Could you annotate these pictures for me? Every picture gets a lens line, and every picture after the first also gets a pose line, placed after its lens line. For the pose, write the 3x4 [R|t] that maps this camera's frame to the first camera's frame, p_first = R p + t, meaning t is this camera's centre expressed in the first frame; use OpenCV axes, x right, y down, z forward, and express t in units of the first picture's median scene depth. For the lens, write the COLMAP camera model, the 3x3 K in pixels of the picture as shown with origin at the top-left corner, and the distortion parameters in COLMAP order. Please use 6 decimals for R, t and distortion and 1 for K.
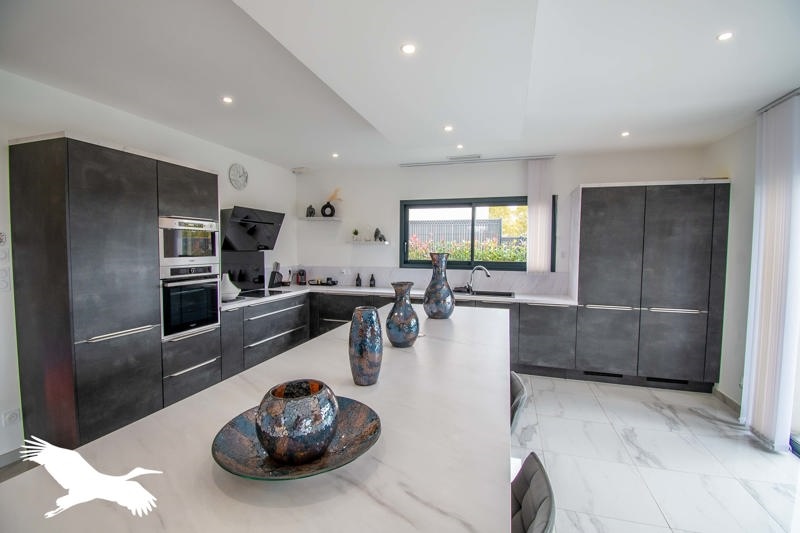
lens RADIAL K [[356.9, 0, 396.2], [0, 356.9, 266.0], [0, 0, 1]] dist [0.004472, -0.005087]
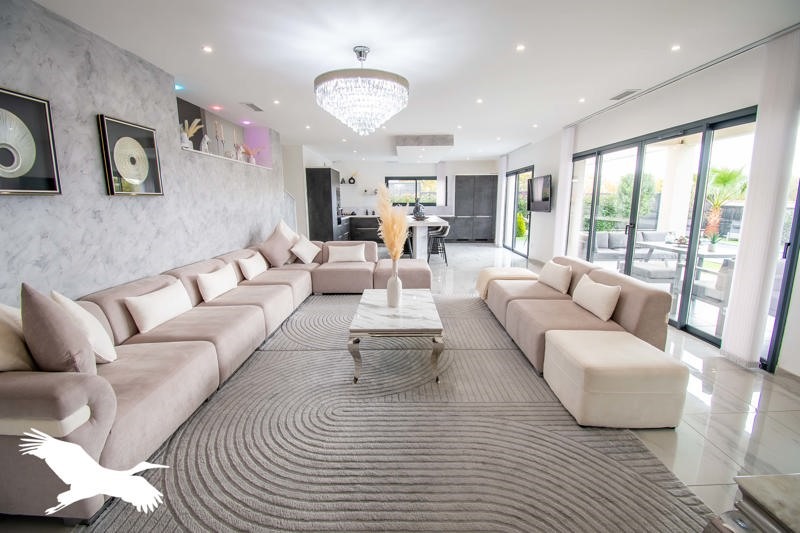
lens RADIAL K [[356.9, 0, 401.9], [0, 356.9, 263.8], [0, 0, 1]] dist [0.004472, -0.005087]
pose [[0.954591, -0.067259, 0.290228, -0.656076], [0.029901, 0.990894, 0.131284, 0.083242], [-0.296415, -0.116645, 0.947909, -1.425201]]
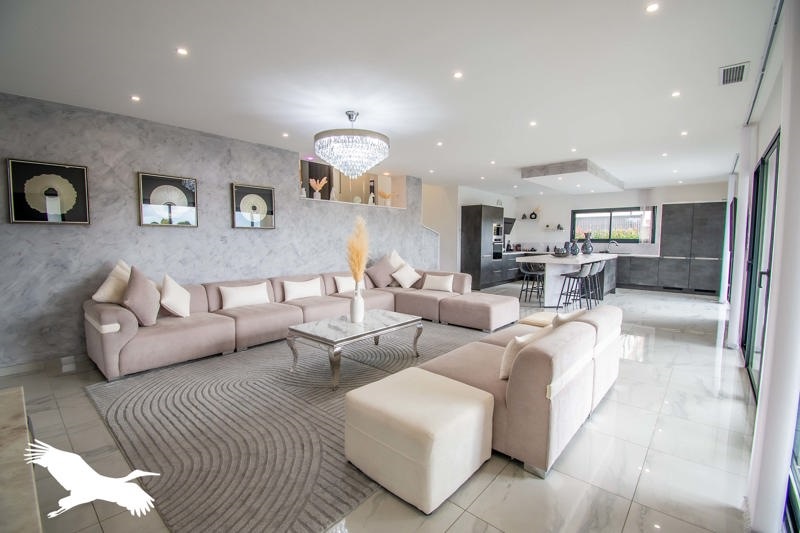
lens RADIAL K [[356.9, 0, 399.9], [0, 356.9, 263.3], [0, 0, 1]] dist [0.004472, -0.005087]
pose [[0.916602, 0.020650, -0.399268, -0.074708], [-0.013698, 0.999701, 0.020260, 0.108179], [0.399567, -0.013101, 0.916610, -1.456424]]
